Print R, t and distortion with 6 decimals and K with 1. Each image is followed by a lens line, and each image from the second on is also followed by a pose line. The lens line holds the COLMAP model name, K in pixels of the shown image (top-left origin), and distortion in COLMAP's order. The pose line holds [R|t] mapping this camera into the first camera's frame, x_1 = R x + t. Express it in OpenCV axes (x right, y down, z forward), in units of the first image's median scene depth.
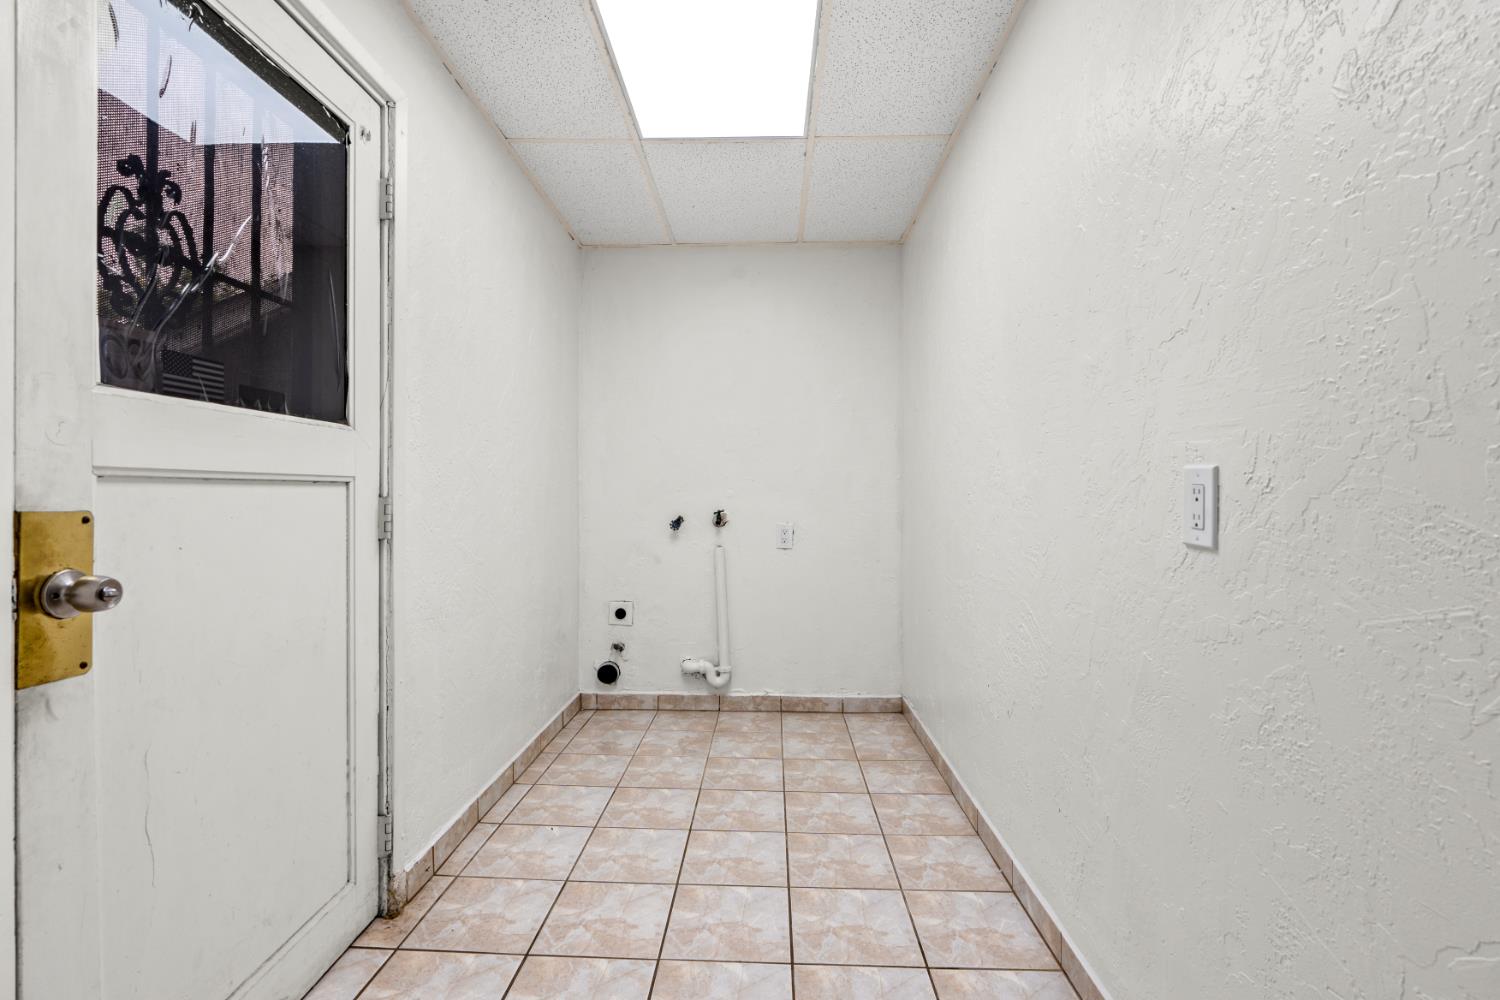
lens RADIAL K [[664.2, 0, 769.8], [0, 664.2, 476.6], [0, 0, 1]] dist [-0.011039, 0.003804]
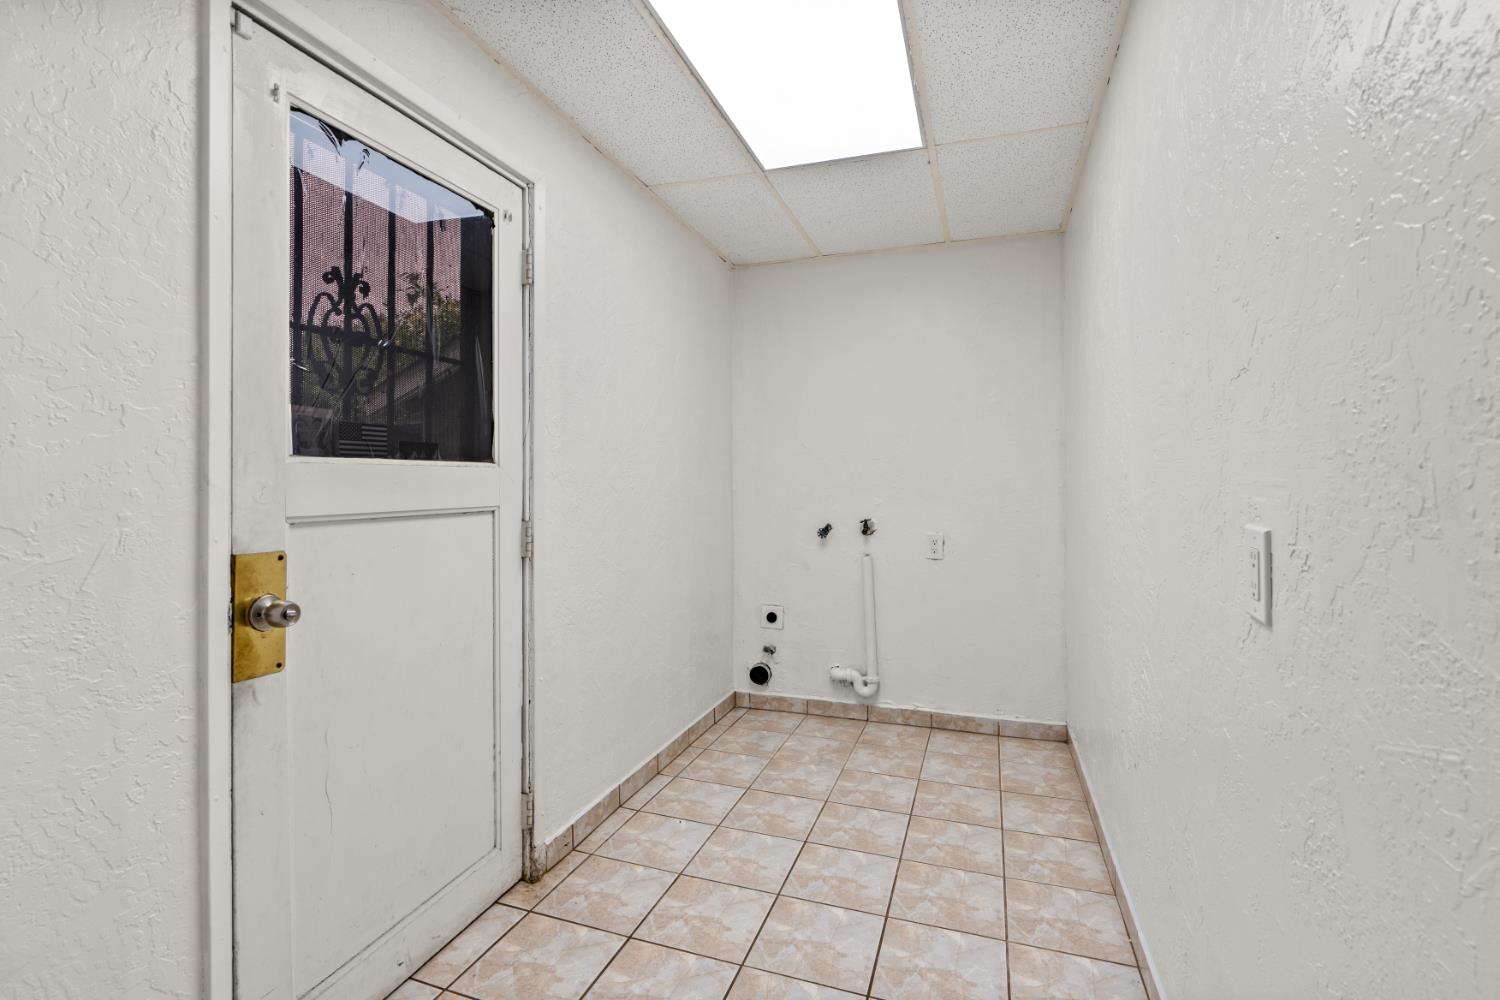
lens RADIAL K [[664.2, 0, 751.1], [0, 664.2, 471.0], [0, 0, 1]] dist [-0.011039, 0.003804]
pose [[0.958969, -0.009000, -0.283369, 0.133900], [0.006887, 0.999941, -0.008453, -0.045691], [0.283428, 0.006154, 0.958974, -0.014165]]
